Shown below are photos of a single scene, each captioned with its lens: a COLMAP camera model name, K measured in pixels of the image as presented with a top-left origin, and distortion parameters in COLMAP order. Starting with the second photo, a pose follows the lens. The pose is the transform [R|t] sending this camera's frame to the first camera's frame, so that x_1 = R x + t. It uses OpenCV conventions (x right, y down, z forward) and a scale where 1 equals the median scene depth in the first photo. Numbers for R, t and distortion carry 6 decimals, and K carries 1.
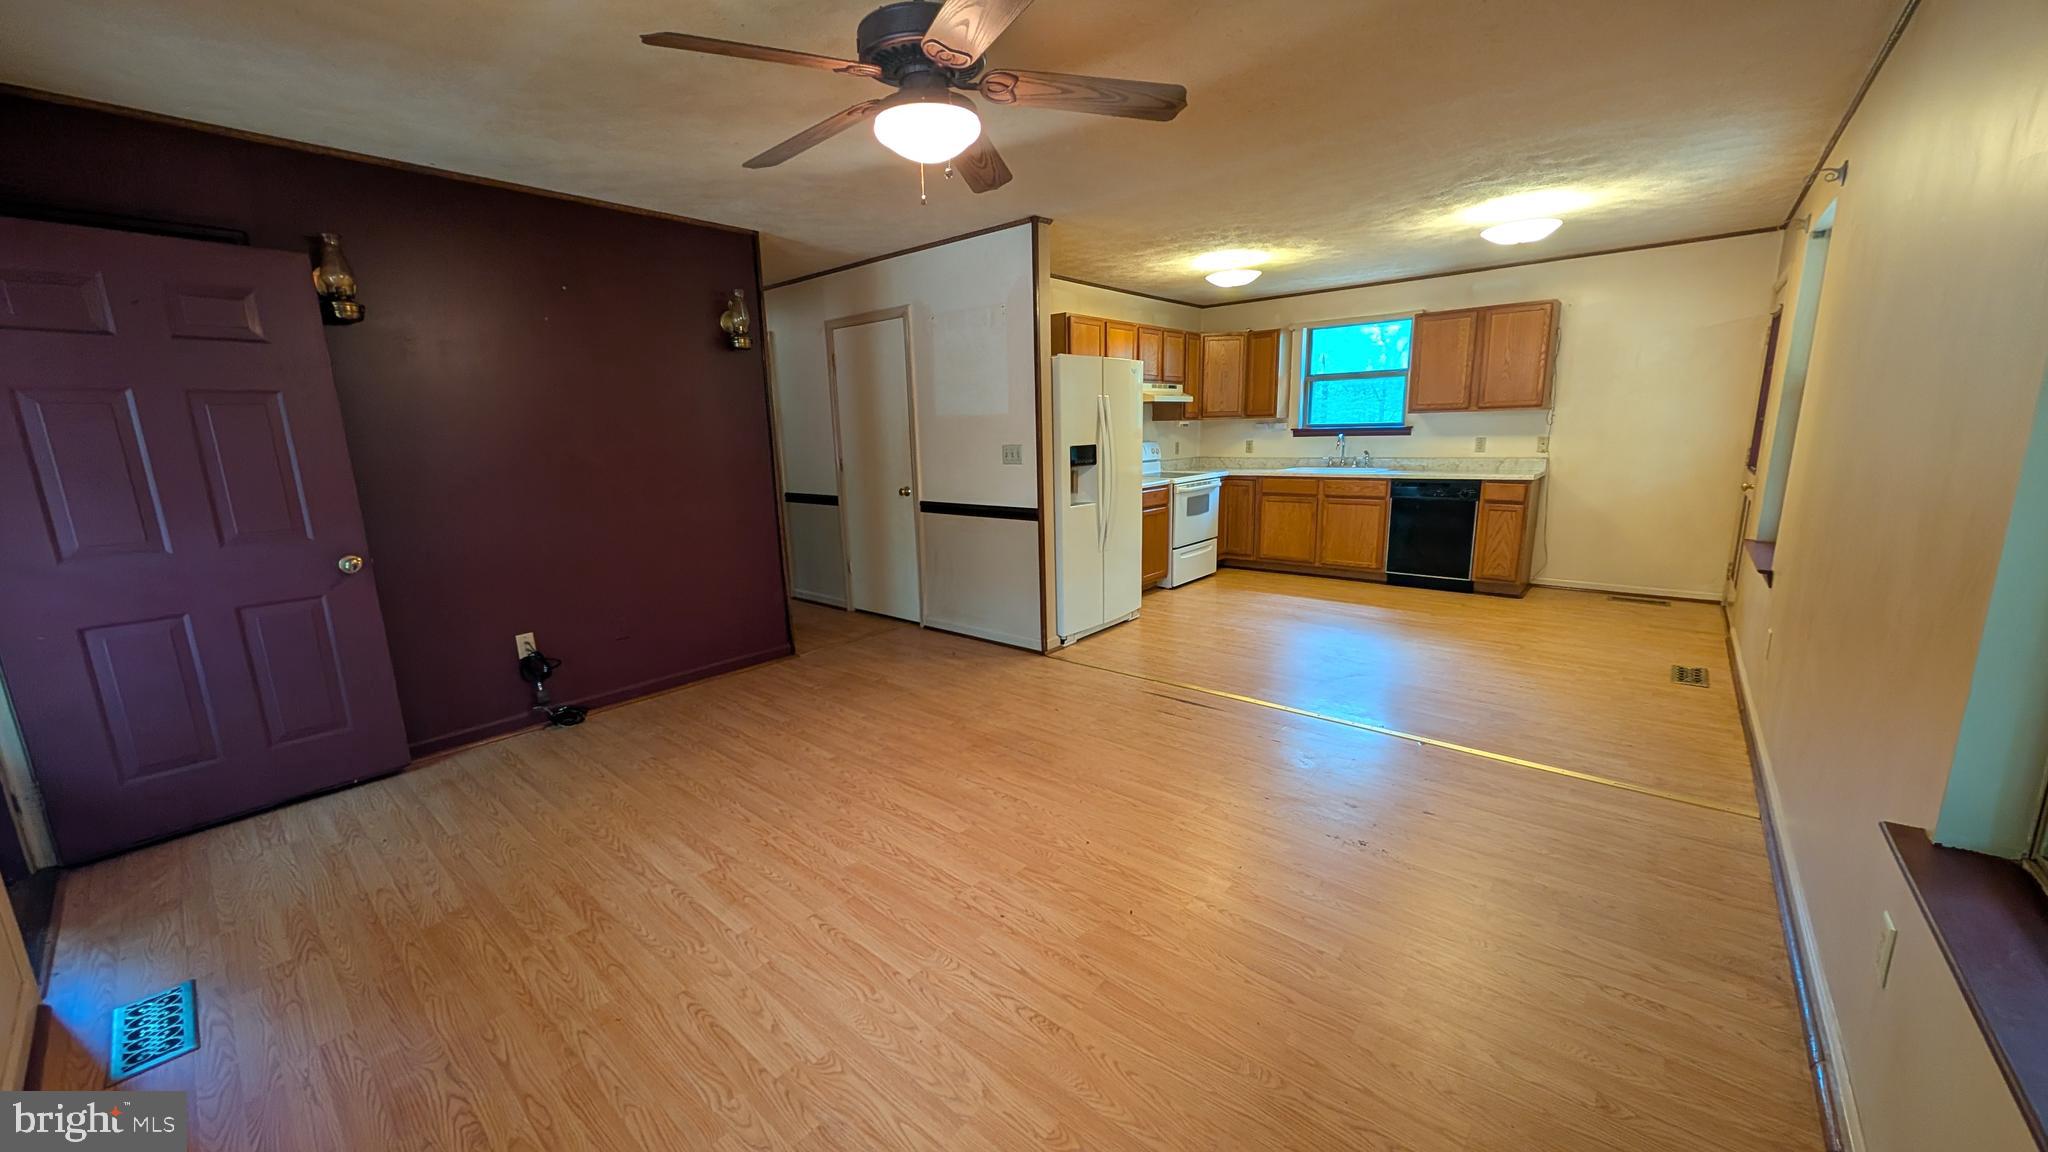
lens RADIAL K [[744.8, 0, 1019.0], [0, 744.8, 579.0], [0, 0, 1]] dist [0.002260, 0.000018]
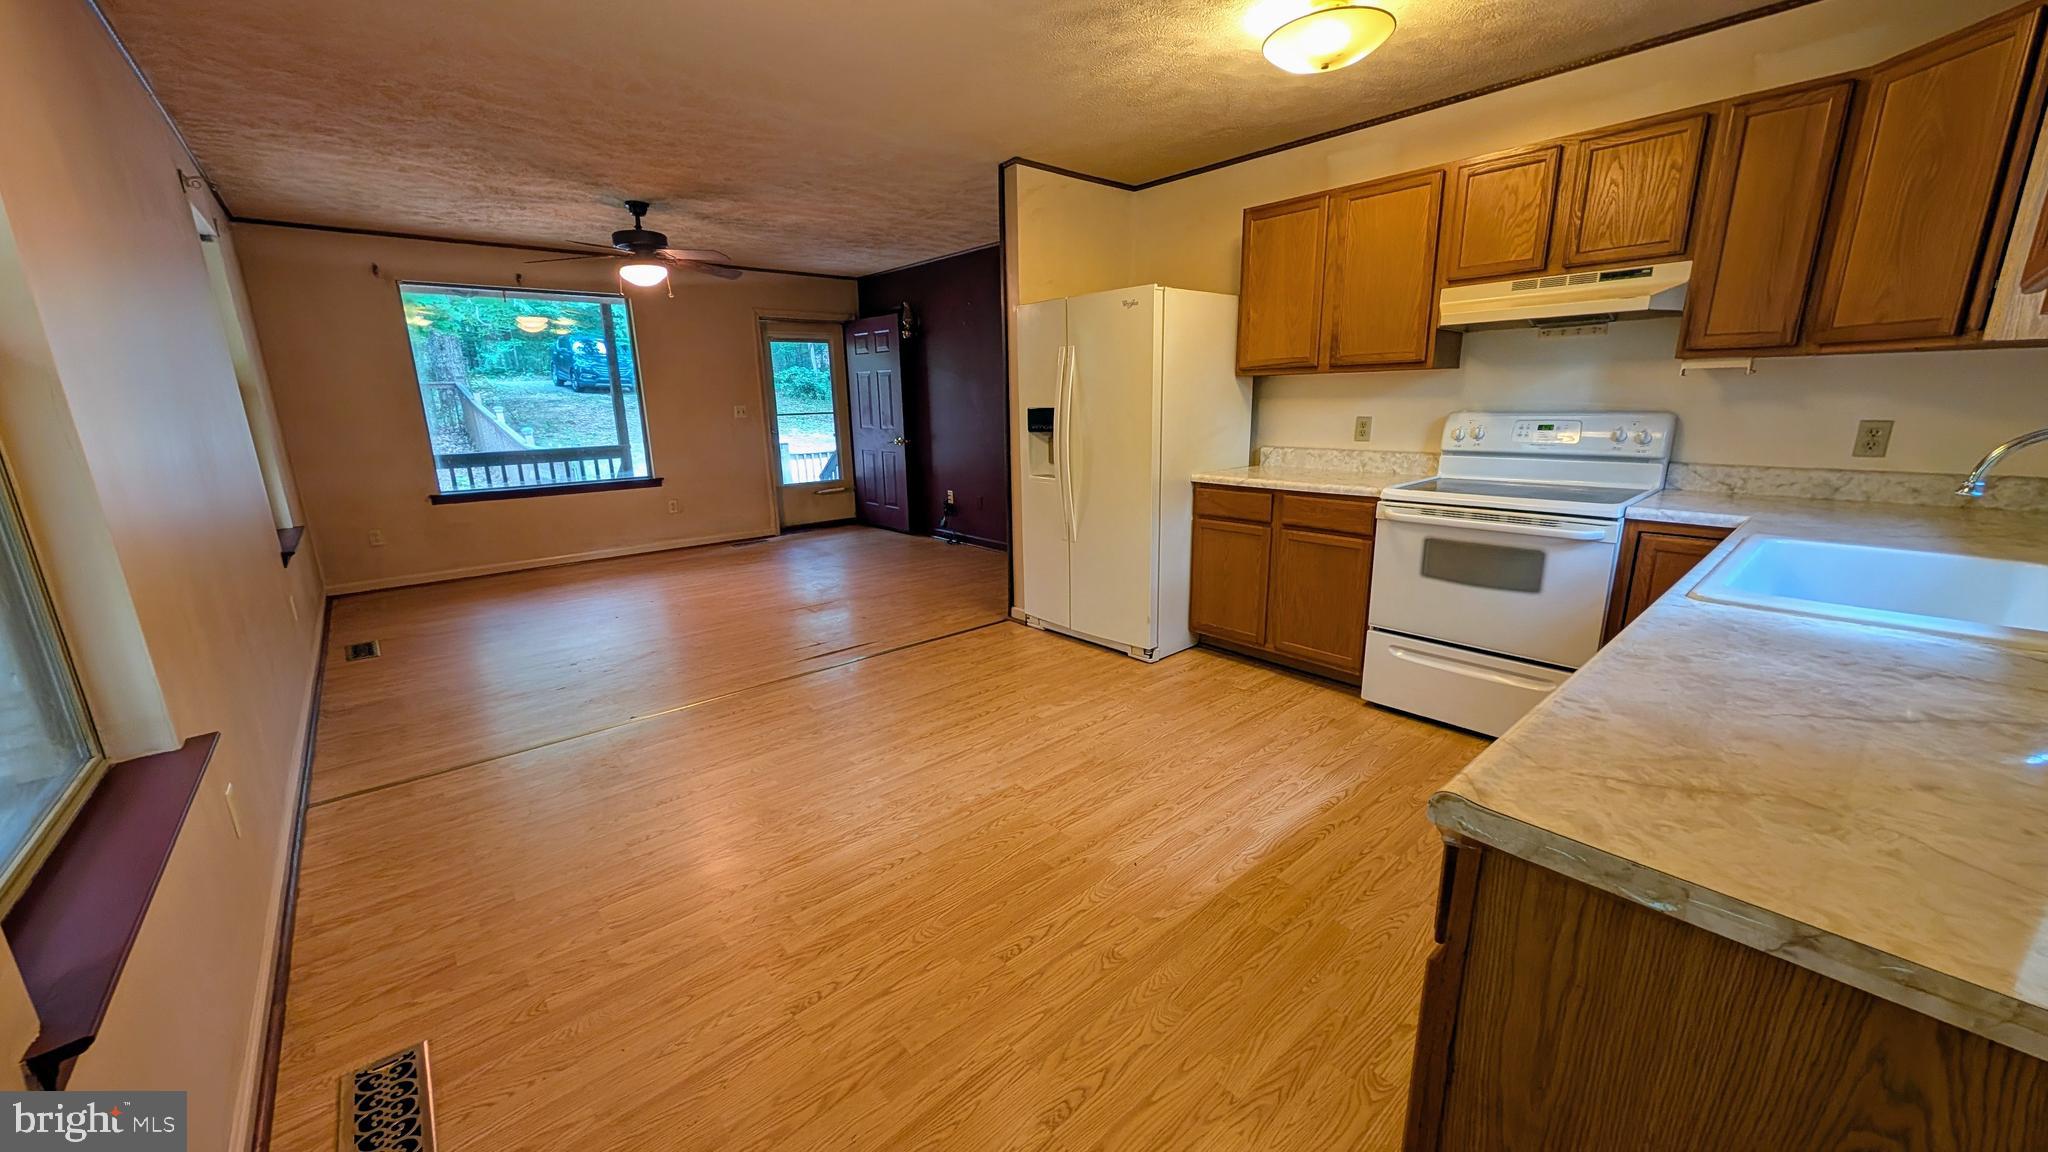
lens RADIAL K [[744.8, 0, 1019.0], [0, 744.8, 577.5], [0, 0, 1]] dist [0.002260, 0.000018]
pose [[-0.140047, 0.265502, -0.953885, 0.968895], [-0.173350, 0.941925, 0.287623, -0.239329], [0.974852, 0.205636, -0.085889, 1.092428]]
